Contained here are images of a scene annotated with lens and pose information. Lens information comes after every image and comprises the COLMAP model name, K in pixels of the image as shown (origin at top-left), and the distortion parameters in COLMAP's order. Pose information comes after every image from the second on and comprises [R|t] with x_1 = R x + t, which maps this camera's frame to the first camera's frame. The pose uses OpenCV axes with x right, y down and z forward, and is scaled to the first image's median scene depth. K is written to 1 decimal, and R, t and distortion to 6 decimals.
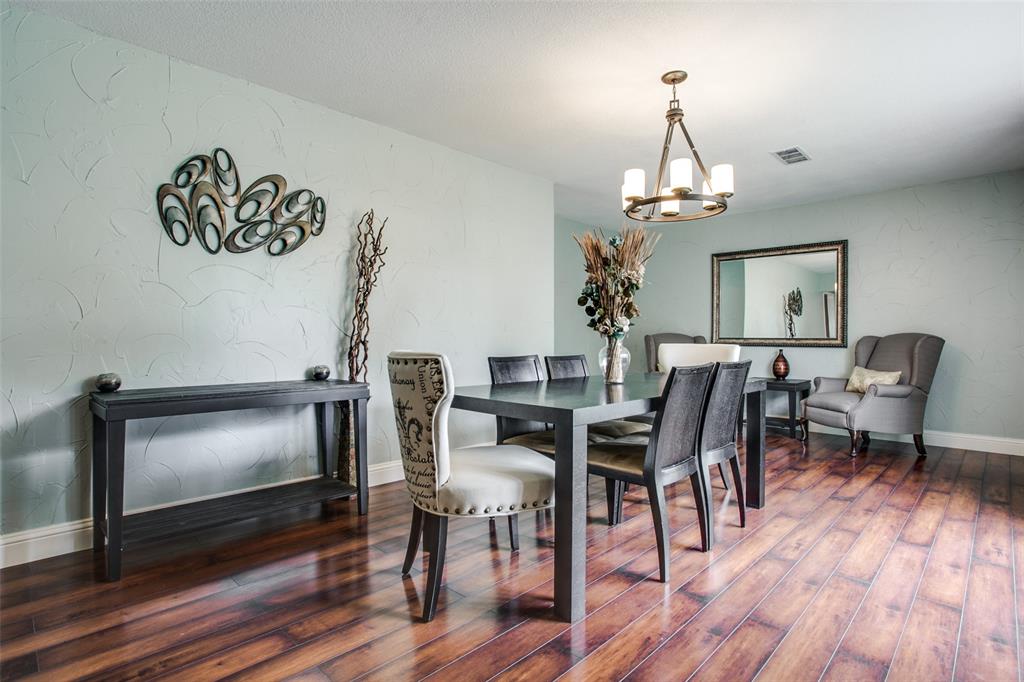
lens RADIAL K [[512.5, 0, 498.7], [0, 512.5, 337.2], [0, 0, 1]] dist [-0.044599, 0.015026]
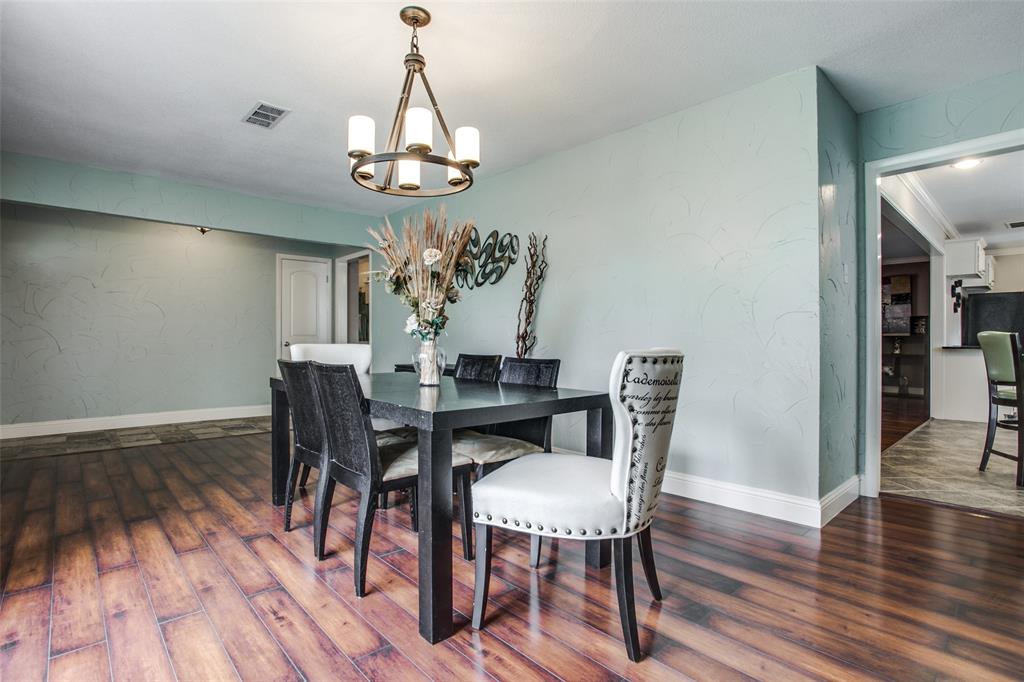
lens RADIAL K [[497.1, 0, 512.5], [0, 497.1, 338.3], [0, 0, 1]] dist [-0.040874, 0.011410]
pose [[-0.031393, -0.002672, -0.999504, 1.472640], [-0.005365, 0.999982, -0.002505, 0.009511], [0.999493, 0.005284, -0.031407, 1.543223]]
